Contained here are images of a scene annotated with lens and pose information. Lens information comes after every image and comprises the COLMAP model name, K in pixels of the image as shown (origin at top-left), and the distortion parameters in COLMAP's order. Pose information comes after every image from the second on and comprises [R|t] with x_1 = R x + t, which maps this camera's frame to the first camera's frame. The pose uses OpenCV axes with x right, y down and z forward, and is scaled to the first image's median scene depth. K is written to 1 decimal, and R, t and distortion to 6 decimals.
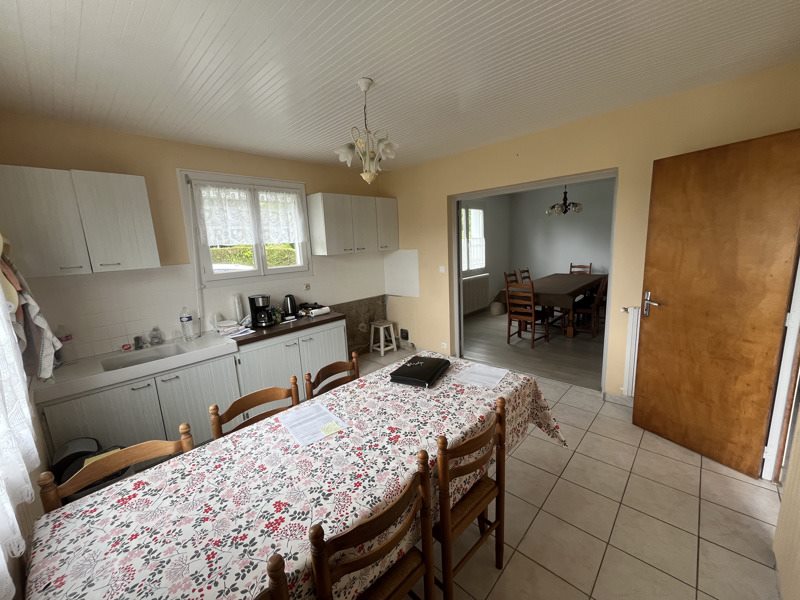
lens RADIAL K [[320.5, 0, 400.0], [0, 320.5, 300.0], [0, 0, 1]] dist [0.000746, 0.000043]
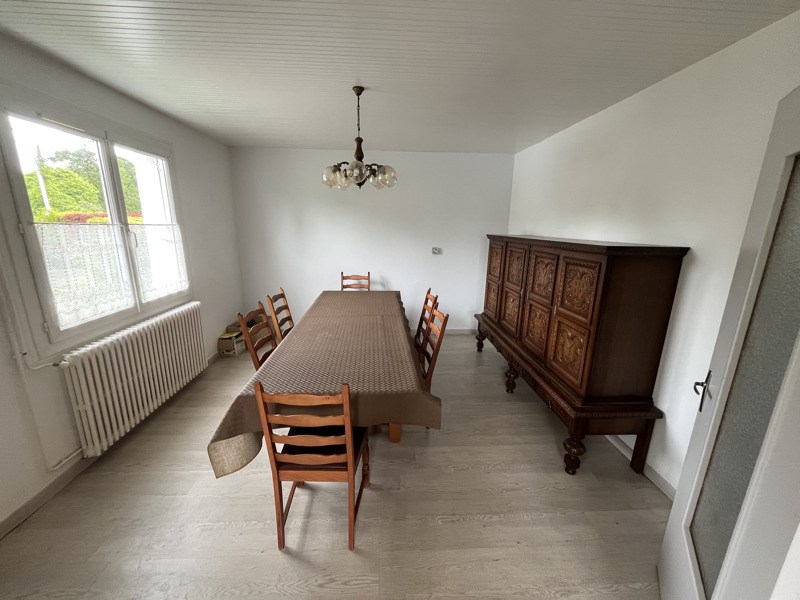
lens RADIAL K [[320.5, 0, 400.0], [0, 320.5, 300.0], [0, 0, 1]] dist [0.000746, 0.000043]
pose [[0.691772, -0.112477, 0.713302, 0.159242], [0.083342, 0.993630, 0.075854, -0.107187], [-0.717290, 0.006974, 0.696740, 0.503584]]
